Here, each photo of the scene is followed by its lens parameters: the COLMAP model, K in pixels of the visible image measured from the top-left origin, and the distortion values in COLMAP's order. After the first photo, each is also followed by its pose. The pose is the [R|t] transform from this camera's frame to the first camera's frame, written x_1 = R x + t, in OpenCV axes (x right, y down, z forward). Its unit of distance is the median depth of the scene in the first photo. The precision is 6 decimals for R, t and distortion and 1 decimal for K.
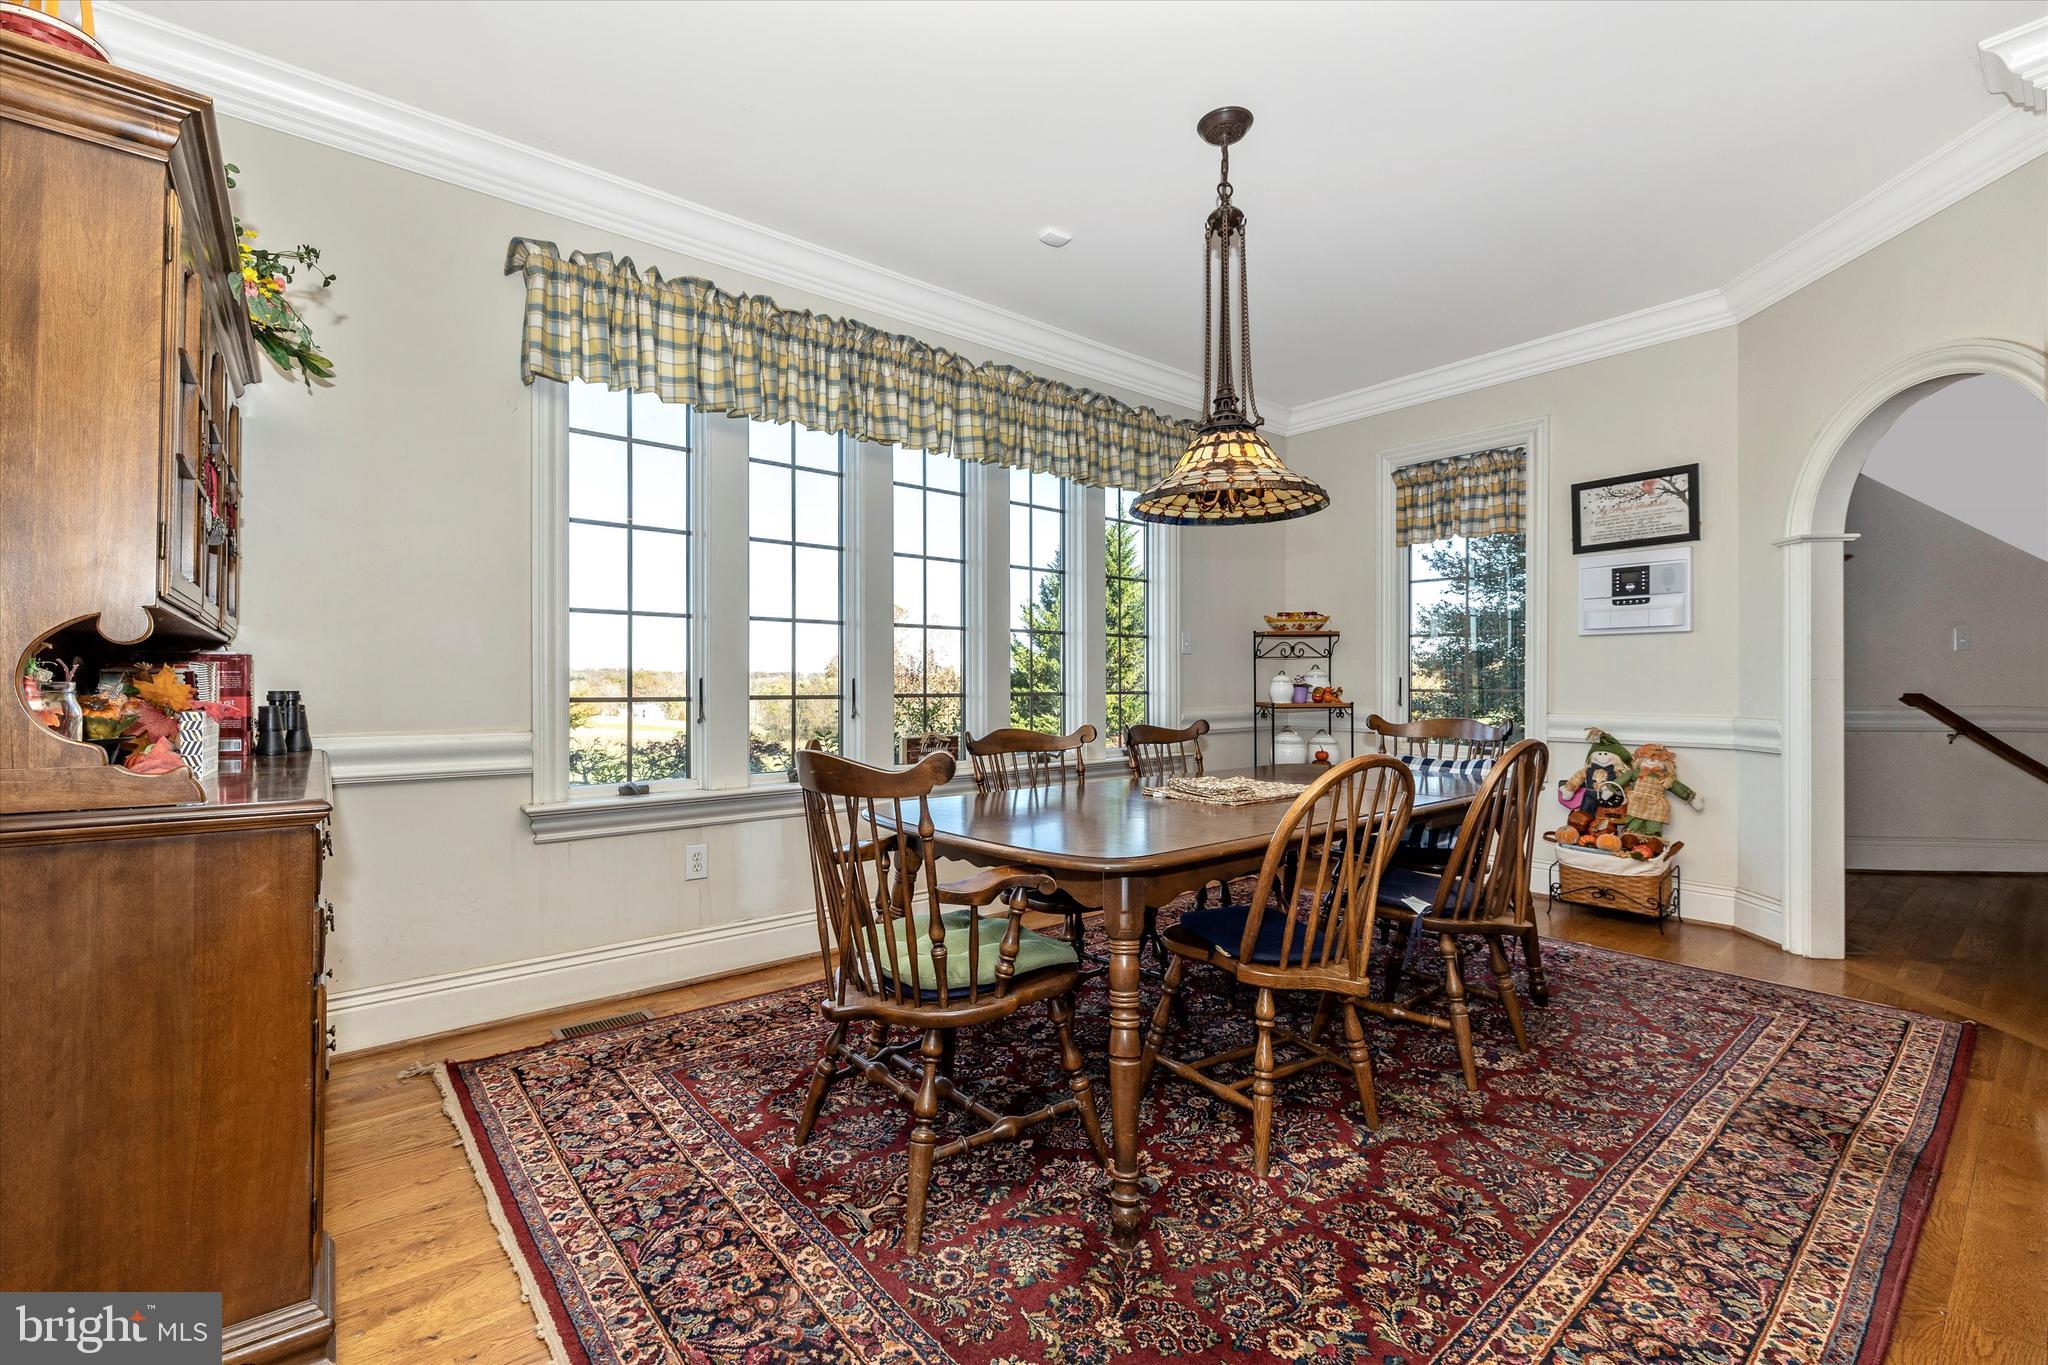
lens RADIAL K [[884.4, 0, 1024.0], [0, 884.4, 682.5], [0, 0, 1]] dist [-0.001520, -0.000059]
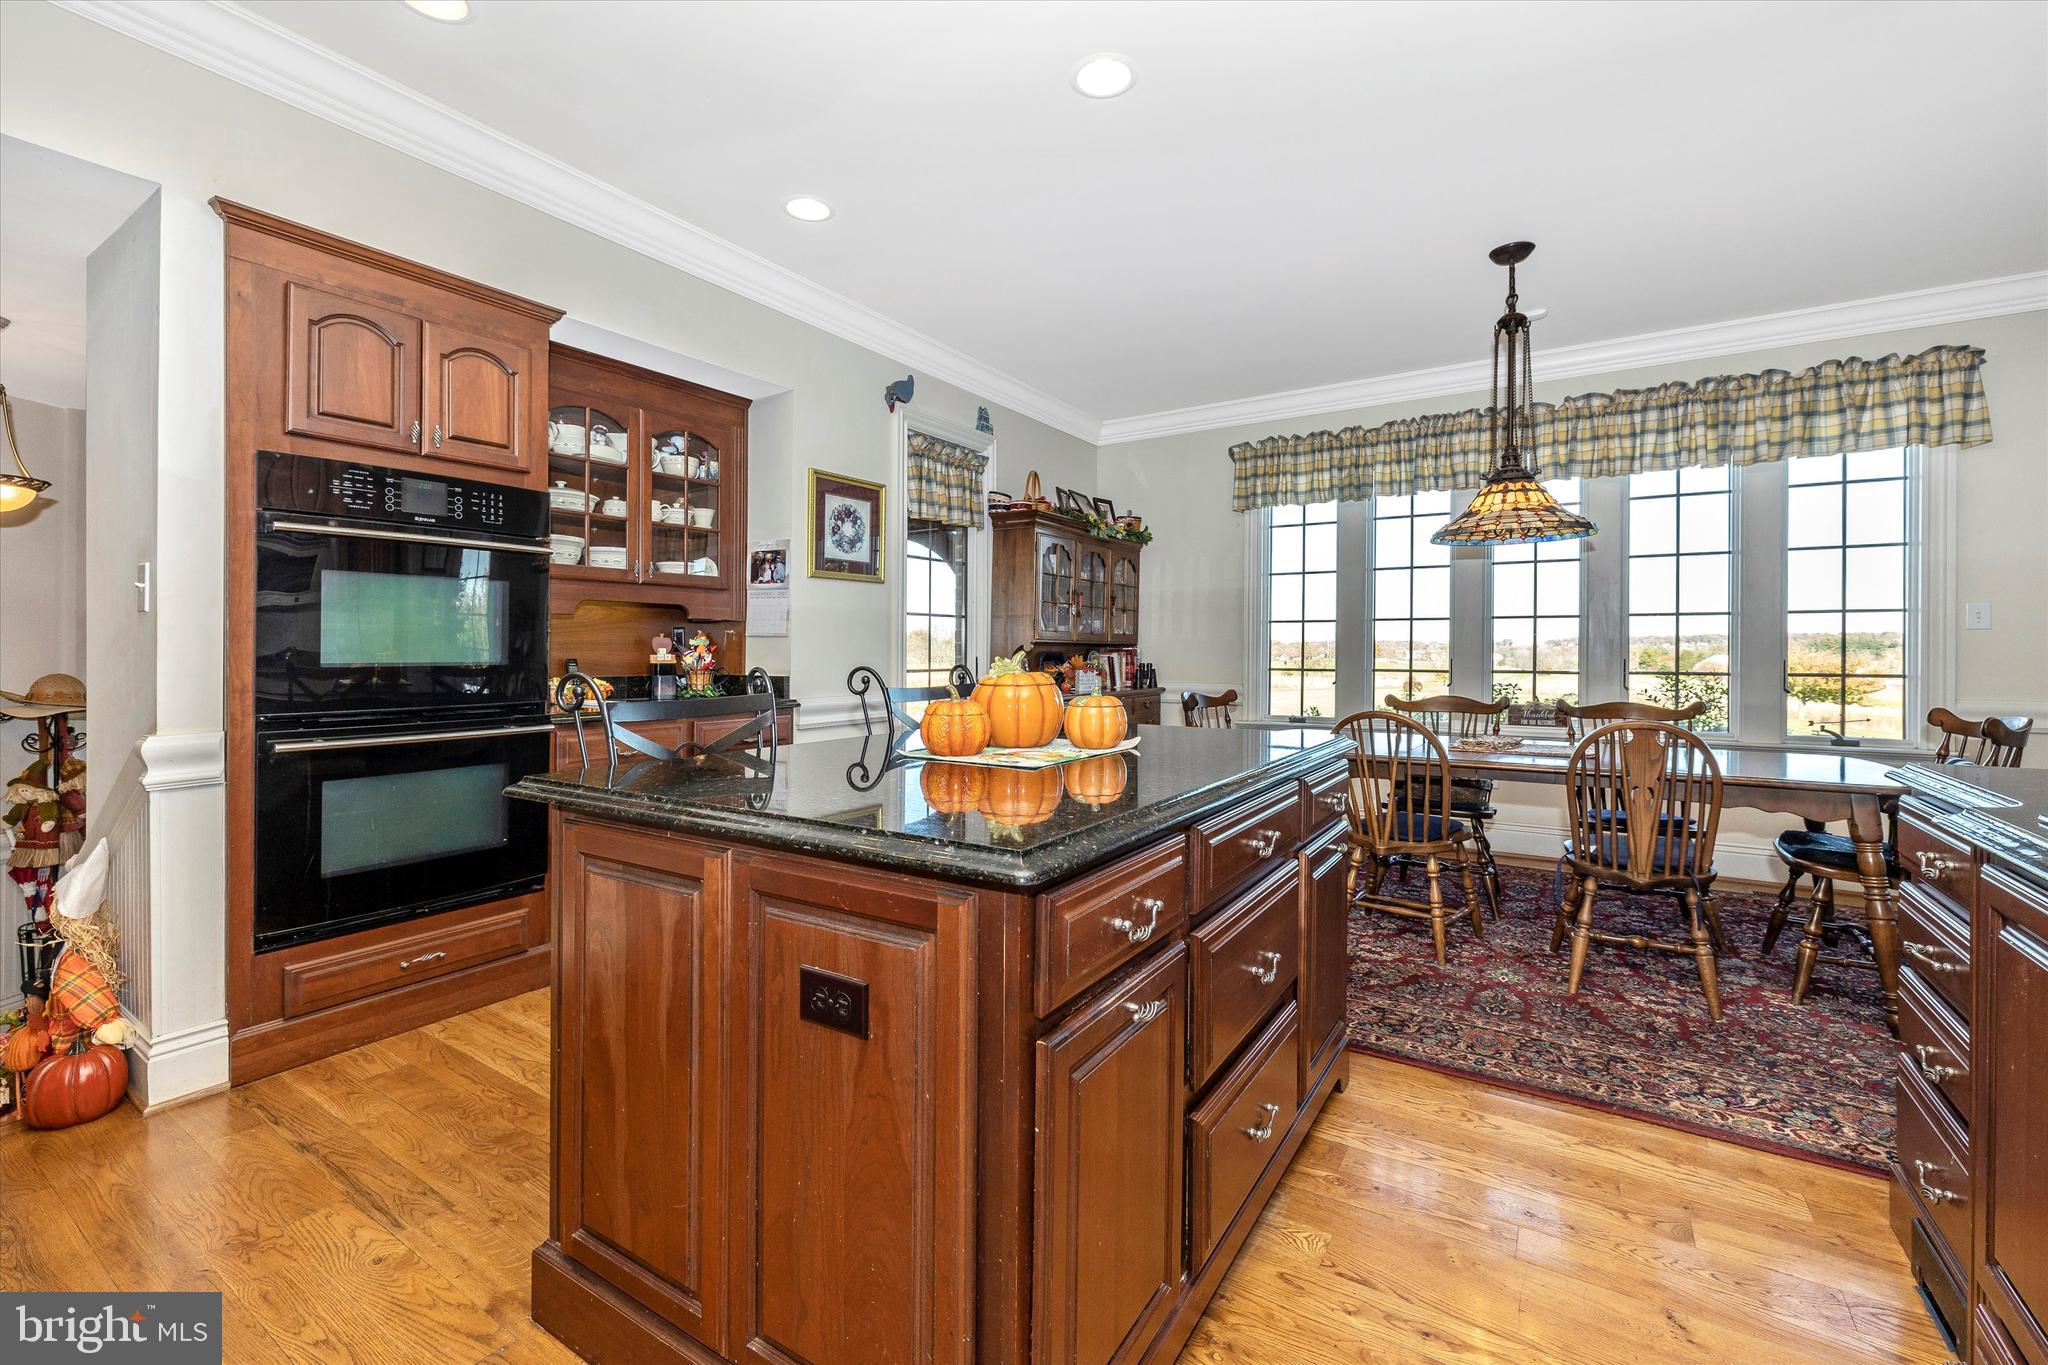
lens RADIAL K [[884.4, 0, 1024.0], [0, 884.4, 682.5], [0, 0, 1]] dist [-0.001520, -0.000059]
pose [[0.323896, 0.039063, -0.945286, 1.272480], [0.001861, 0.999119, 0.041925, -0.038178], [0.946091, -0.015339, 0.323537, -0.136772]]
